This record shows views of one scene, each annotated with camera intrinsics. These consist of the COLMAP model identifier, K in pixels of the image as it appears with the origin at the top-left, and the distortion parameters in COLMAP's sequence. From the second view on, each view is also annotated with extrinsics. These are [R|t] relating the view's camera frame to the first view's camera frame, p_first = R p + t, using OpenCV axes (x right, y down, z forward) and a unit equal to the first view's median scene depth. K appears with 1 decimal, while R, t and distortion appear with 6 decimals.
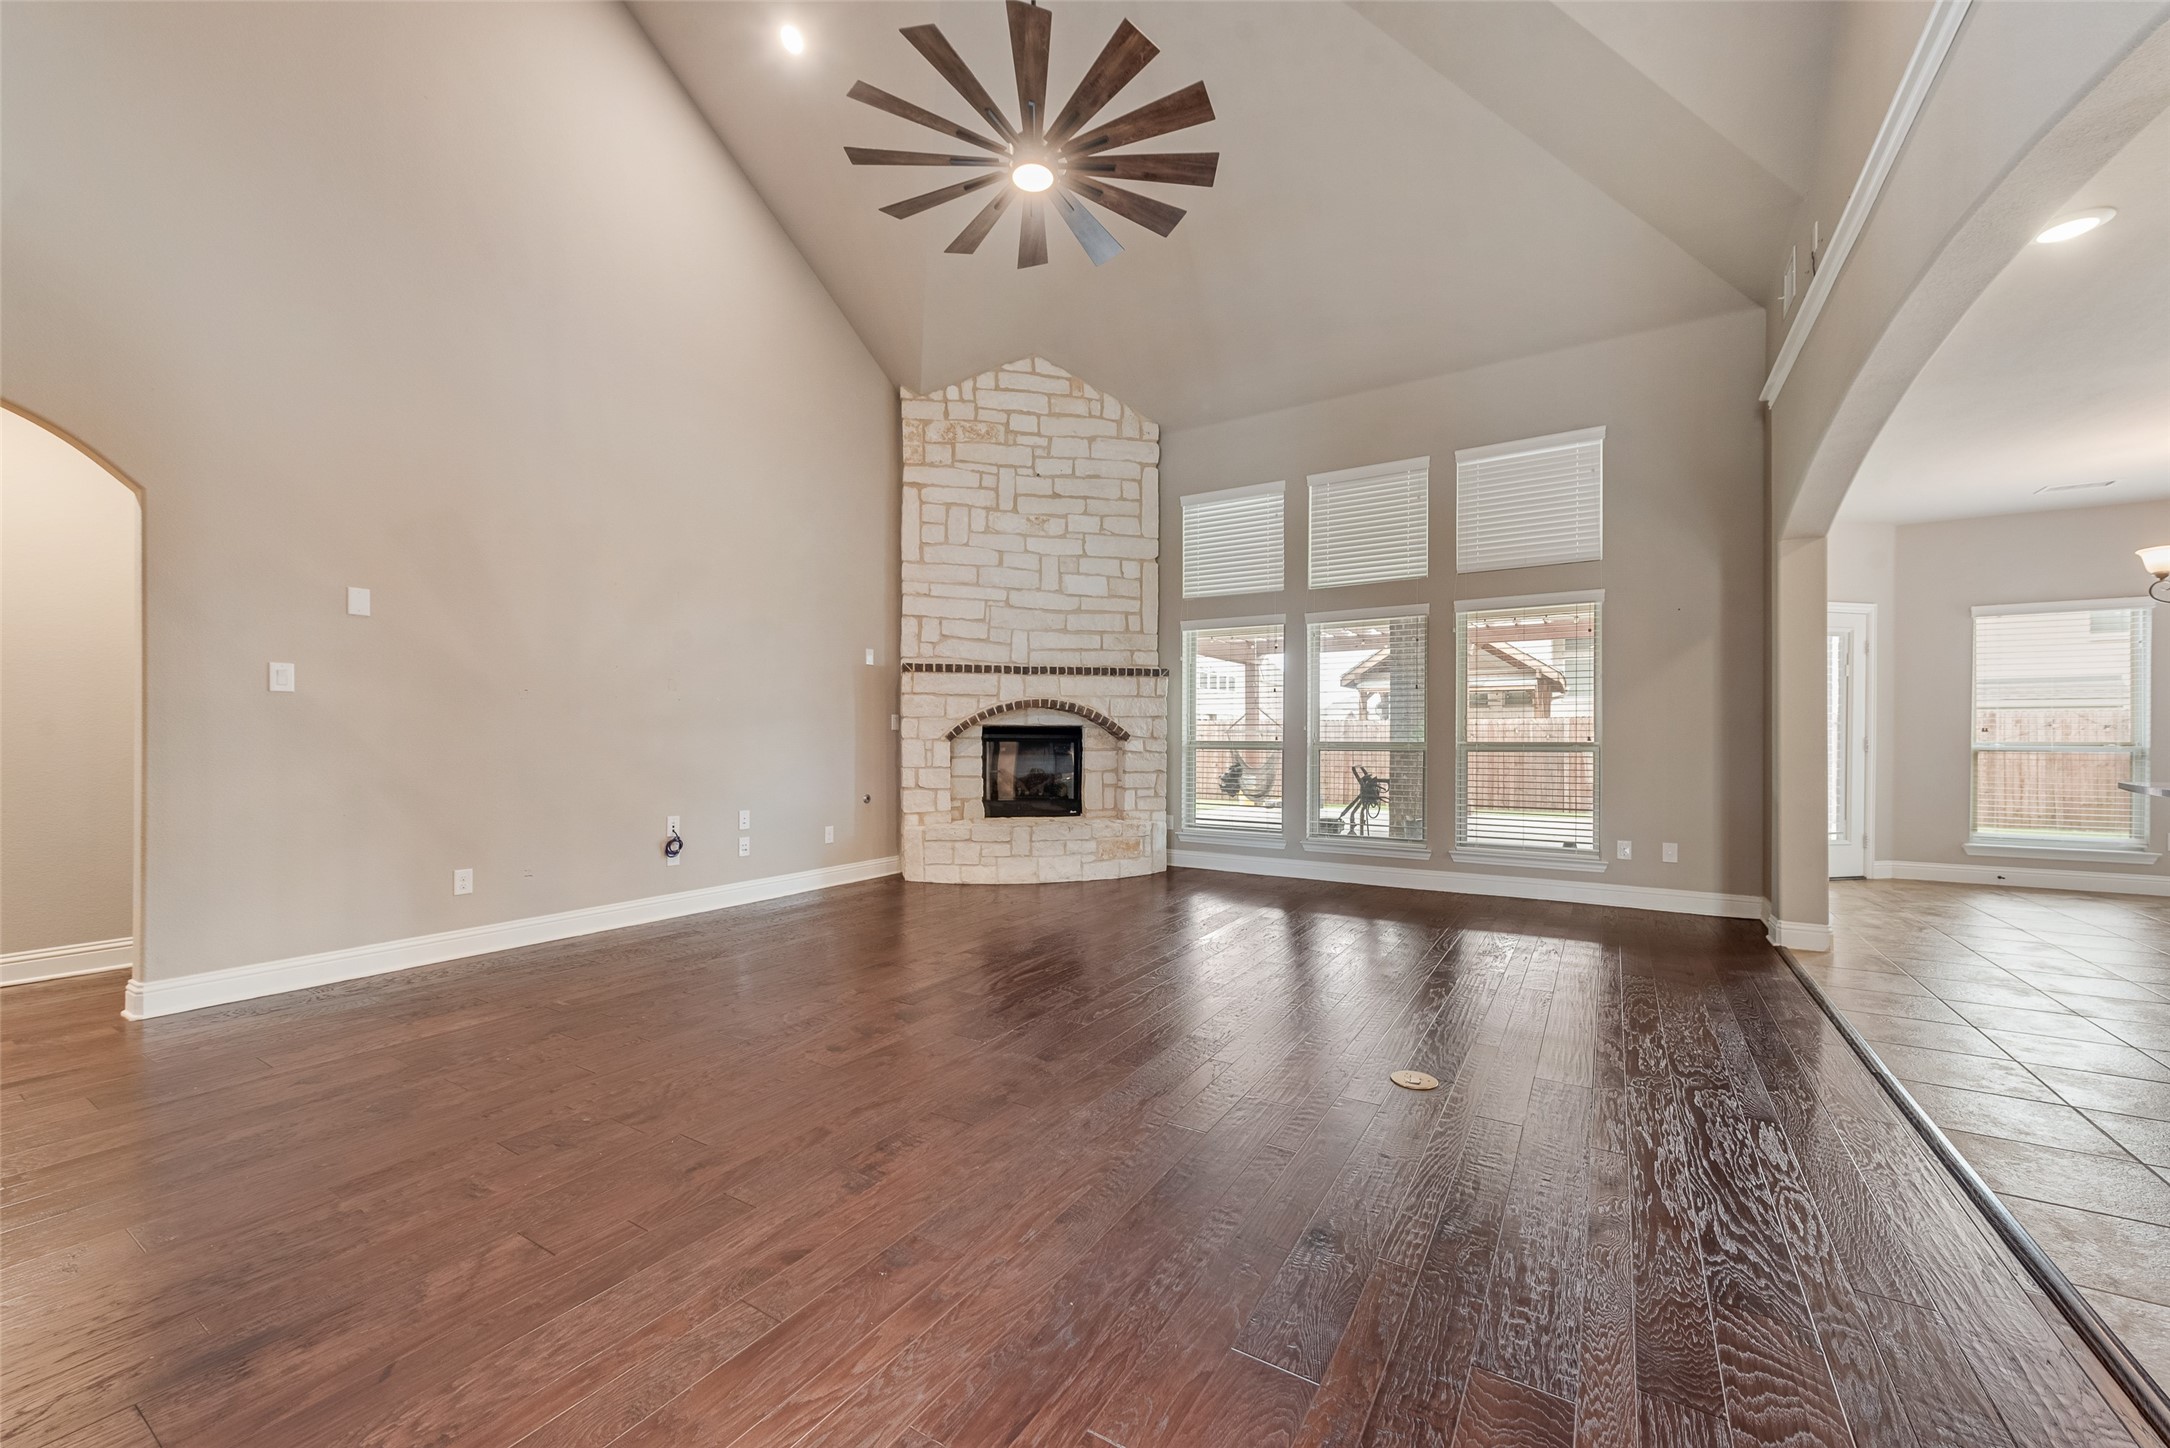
lens RADIAL K [[847.5, 0, 1070.8], [0, 847.5, 736.3], [0, 0, 1]] dist [0.012004, -0.002833]
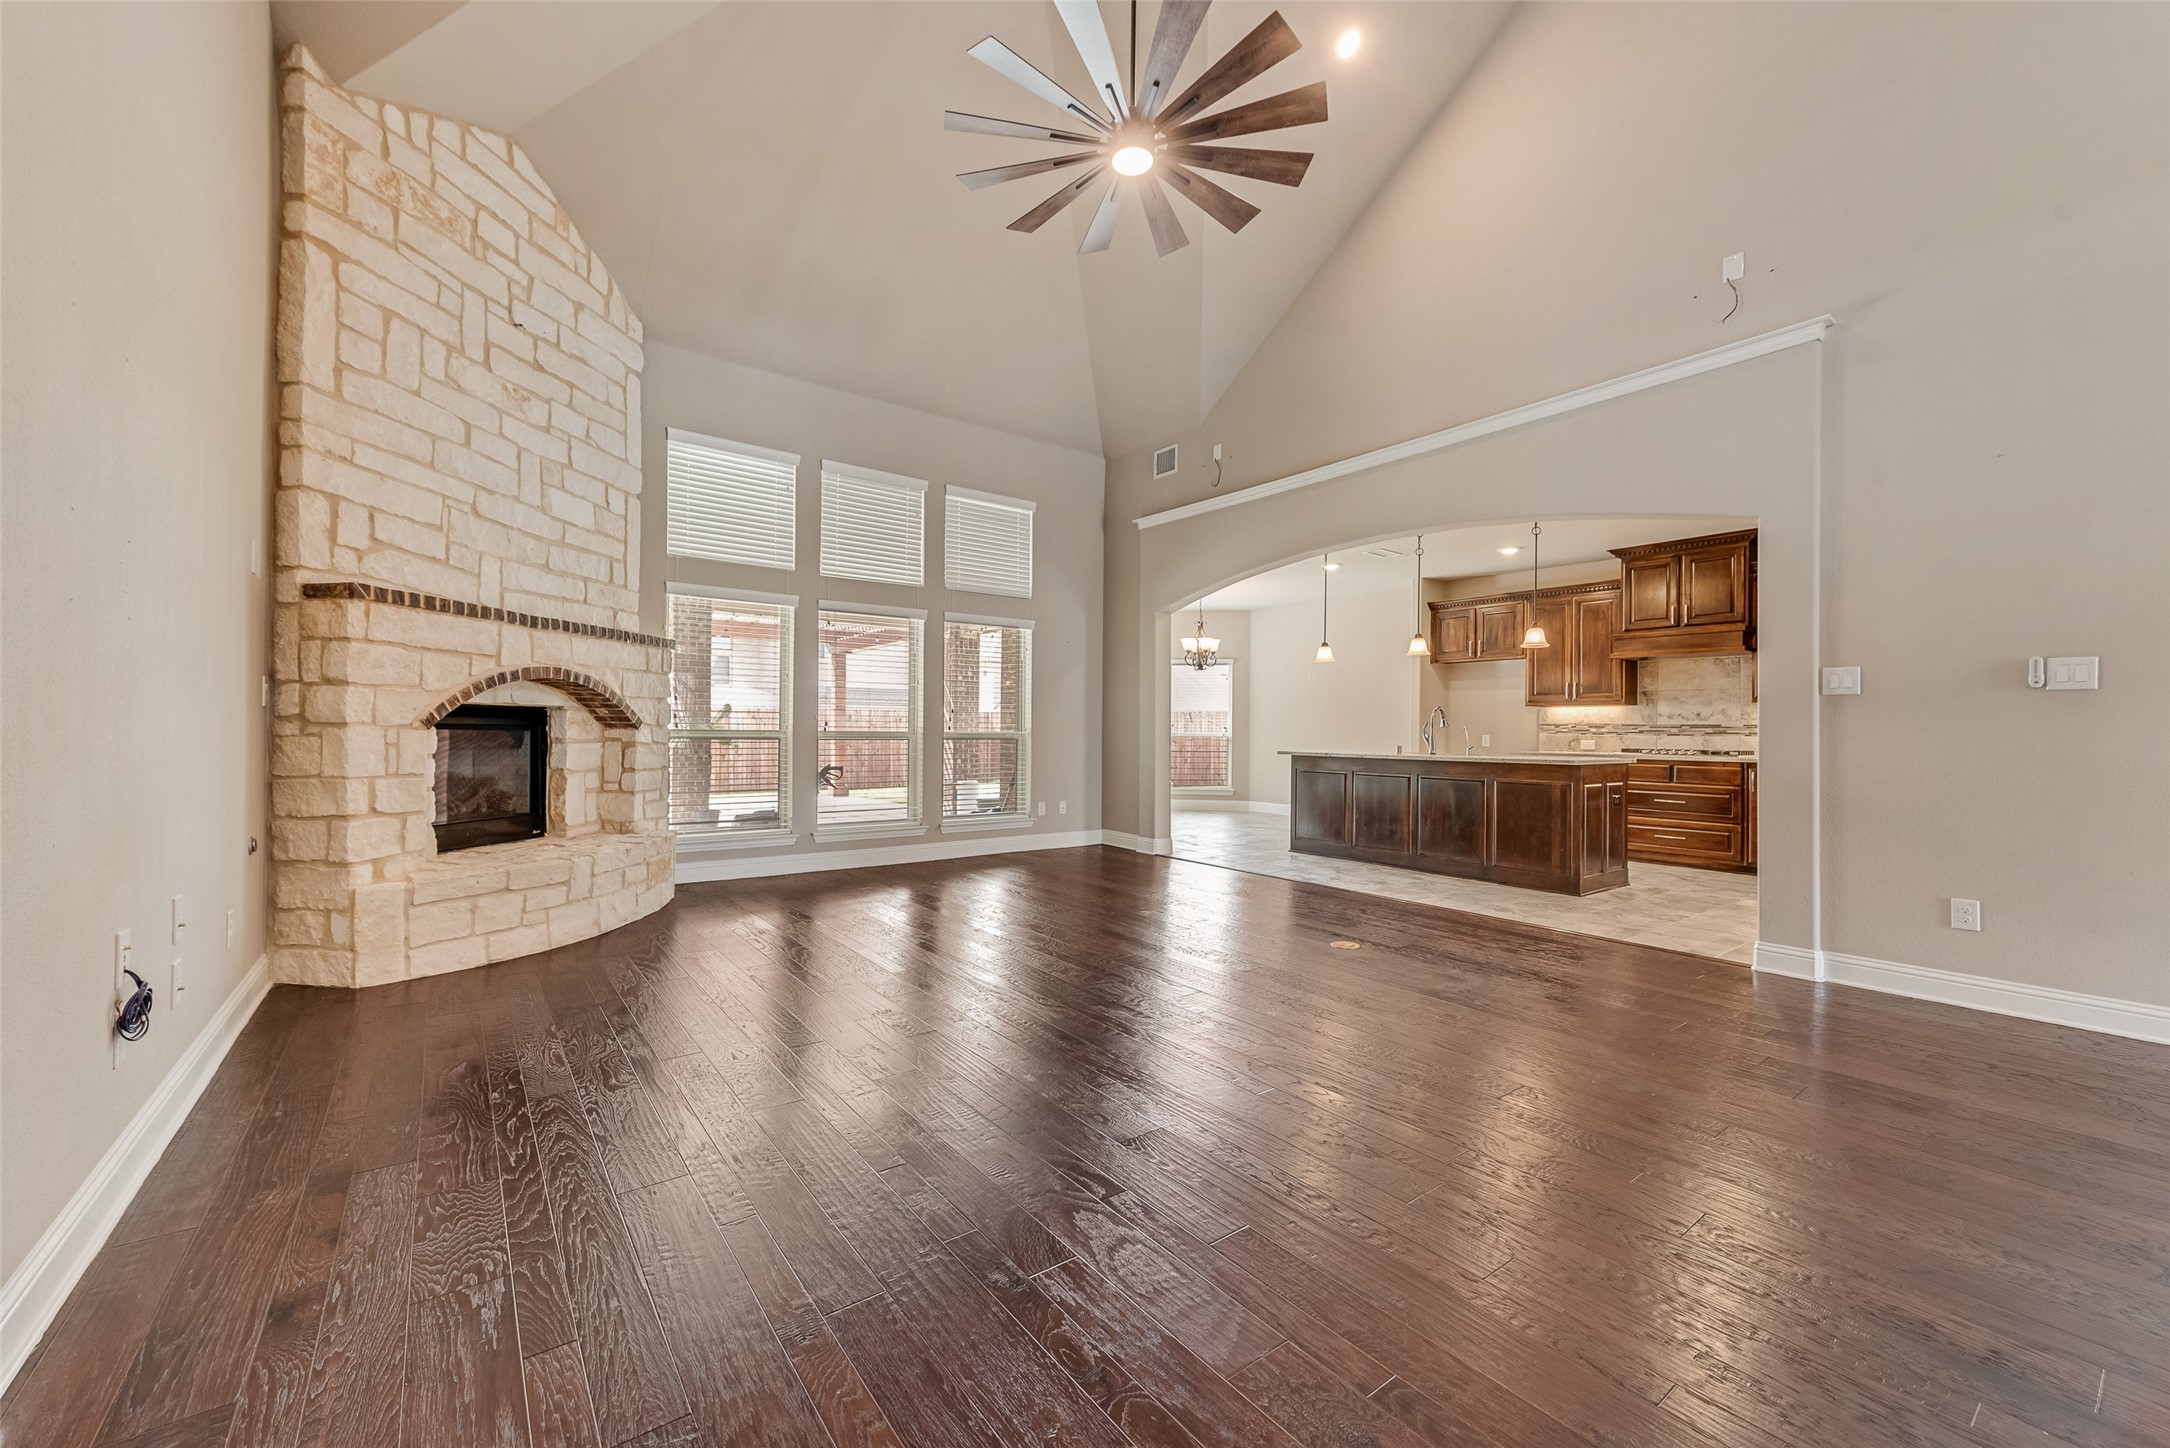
lens RADIAL K [[847.5, 0, 1077.1], [0, 847.5, 728.2], [0, 0, 1]] dist [0.012004, -0.002833]
pose [[0.358340, 0.005350, 0.933576, -0.511219], [-0.007898, 0.999965, -0.002699, 0.003115], [-0.933558, -0.006406, 0.358369, 0.363552]]
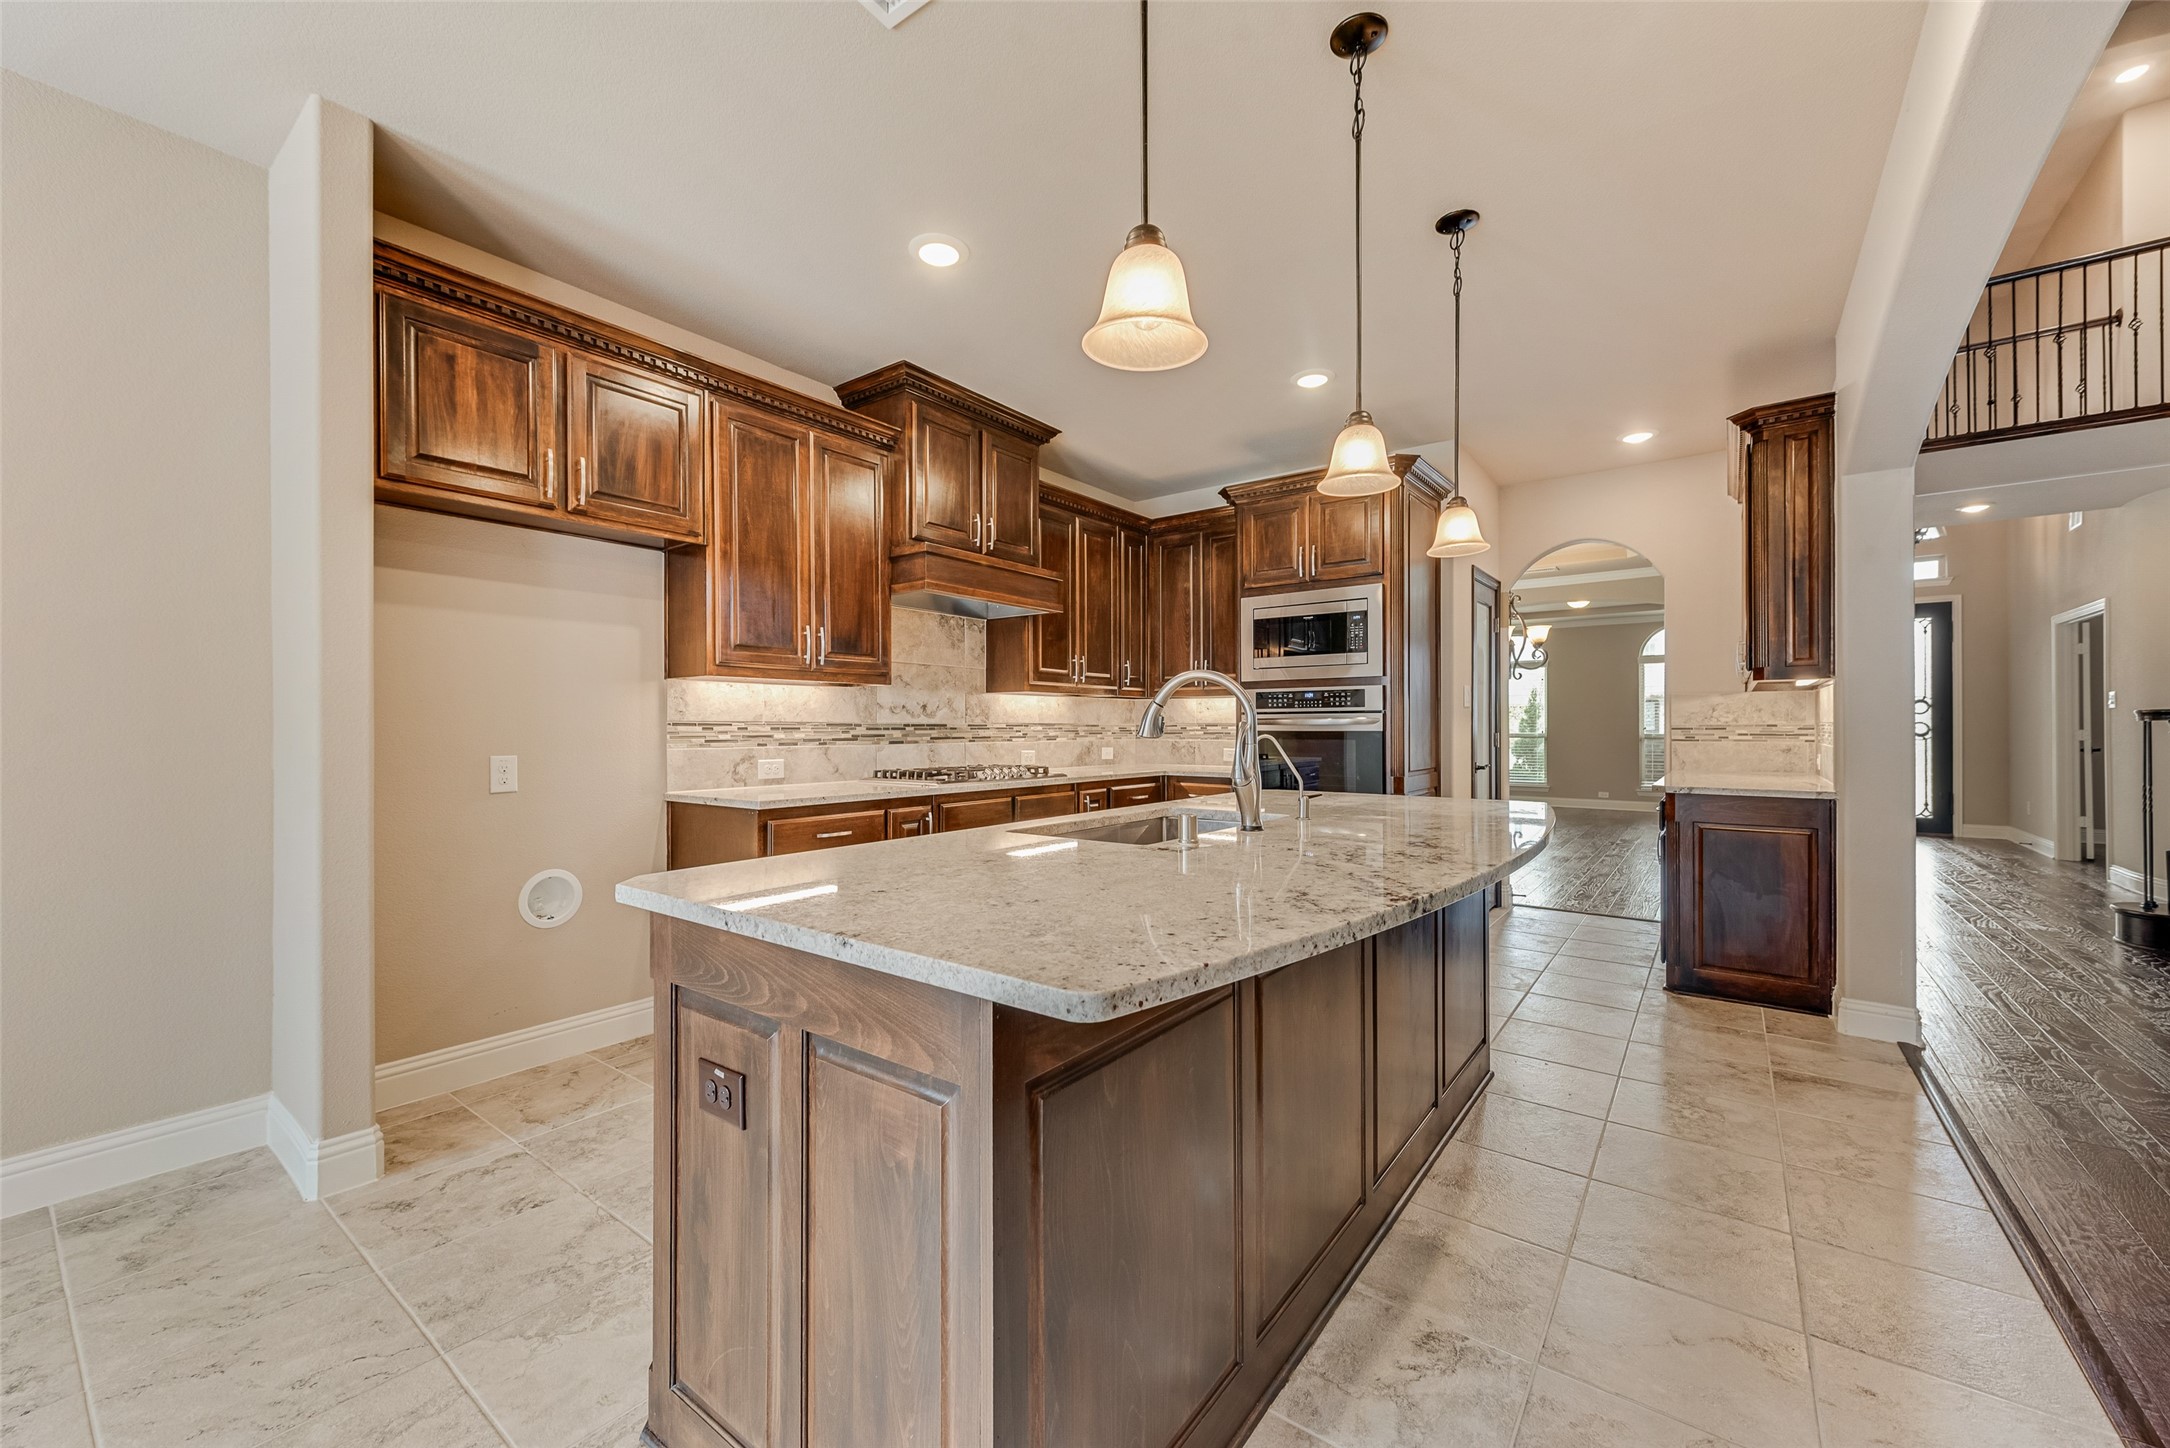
lens RADIAL K [[847.5, 0, 1073.6], [0, 847.5, 731.3], [0, 0, 1]] dist [0.012004, -0.002833]
pose [[-0.995734, -0.000755, 0.092267, 0.628355], [-0.000230, 0.999984, 0.005707, -0.009111], [-0.092270, 0.005661, -0.995718, 0.639966]]
